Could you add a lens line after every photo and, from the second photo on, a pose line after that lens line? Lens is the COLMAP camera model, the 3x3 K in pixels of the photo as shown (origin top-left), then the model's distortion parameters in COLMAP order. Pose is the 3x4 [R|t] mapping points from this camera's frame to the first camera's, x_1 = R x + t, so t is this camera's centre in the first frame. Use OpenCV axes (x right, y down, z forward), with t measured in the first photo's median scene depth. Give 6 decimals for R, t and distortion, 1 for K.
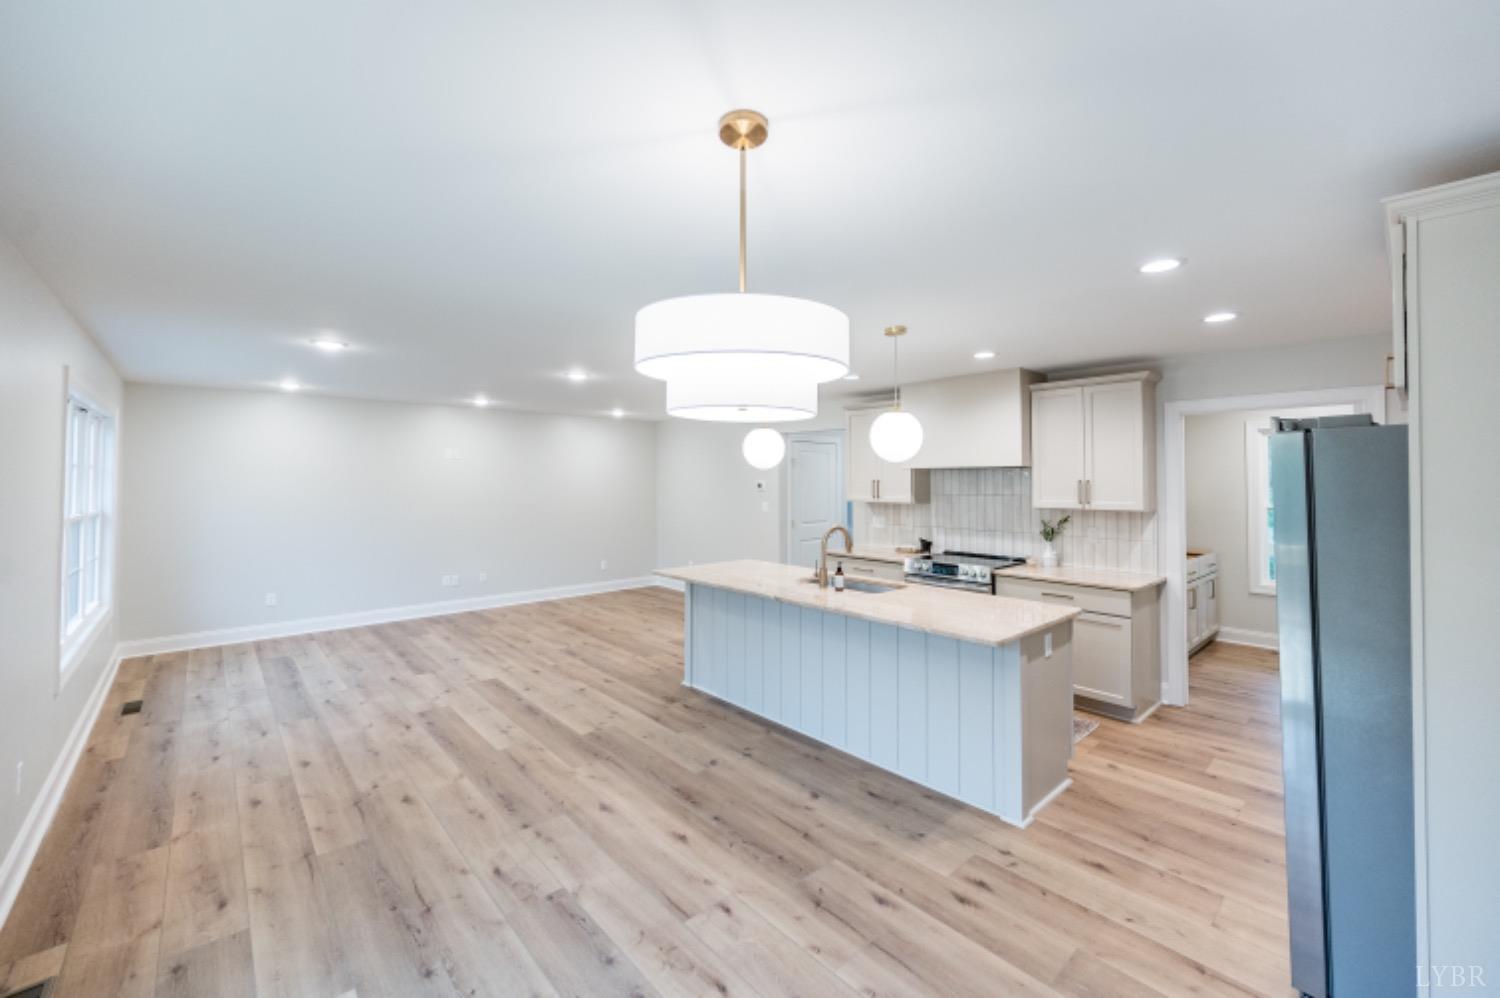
lens RADIAL K [[604.0, 0, 751.5], [0, 604.0, 480.1], [0, 0, 1]] dist [0.001084, 0.000109]
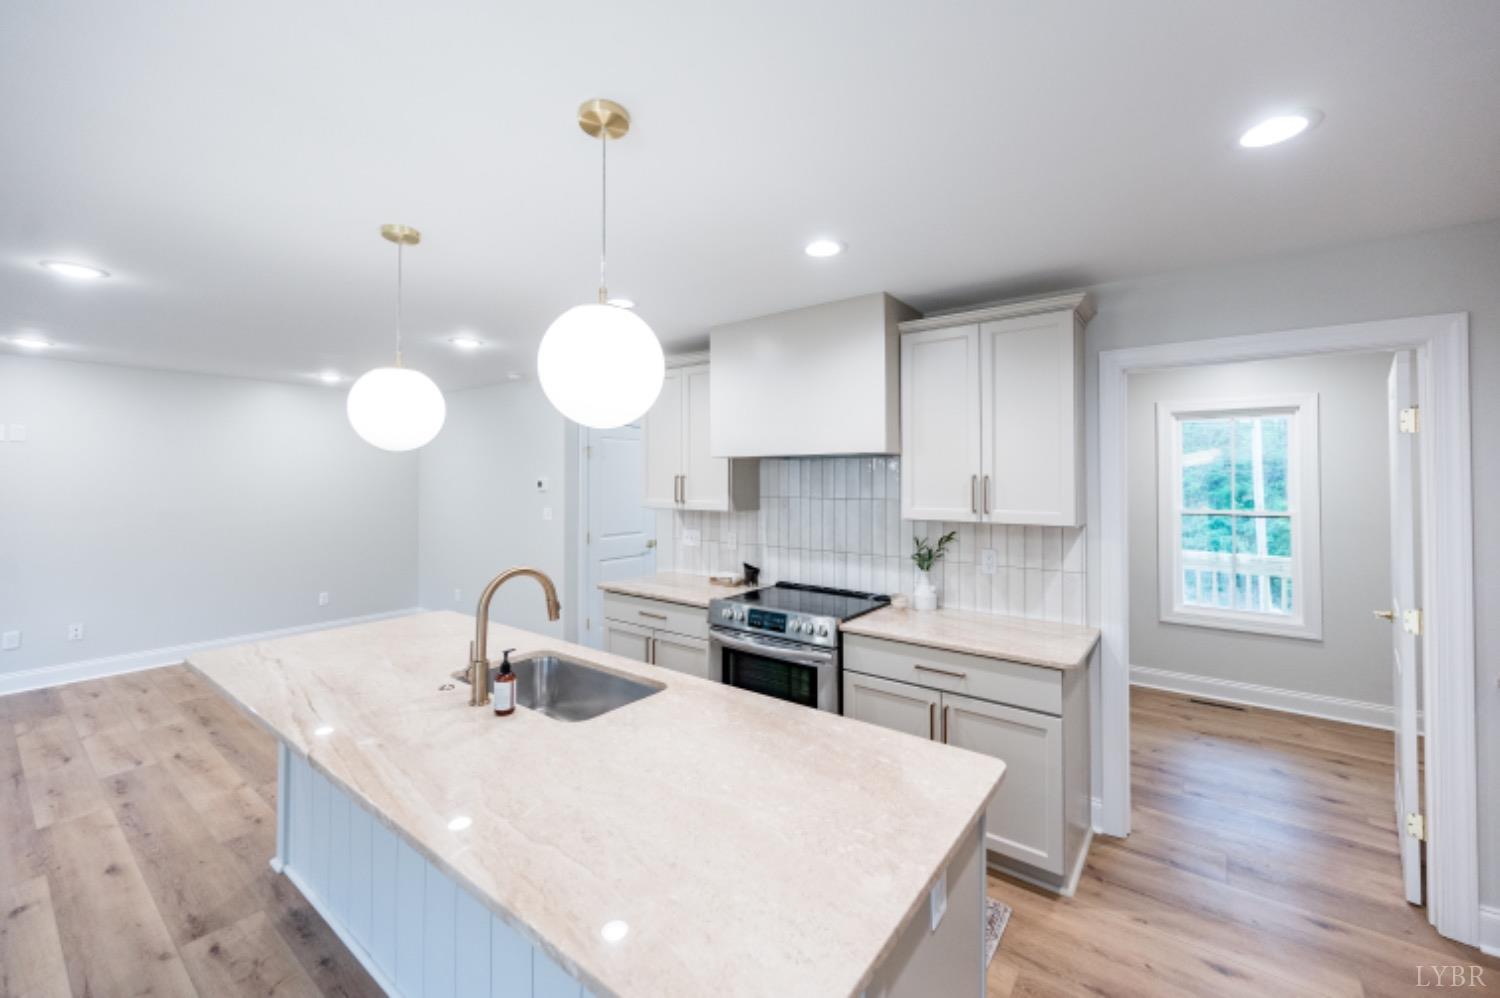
lens RADIAL K [[597.7, 0, 749.6], [0, 597.7, 488.3], [0, 0, 1]] dist [-0.000264, 0.000112]
pose [[0.982354, -0.000586, 0.187028, 0.192053], [-0.002270, 0.999884, 0.015055, 0.004357], [-0.187015, -0.015214, 0.982239, 0.415470]]
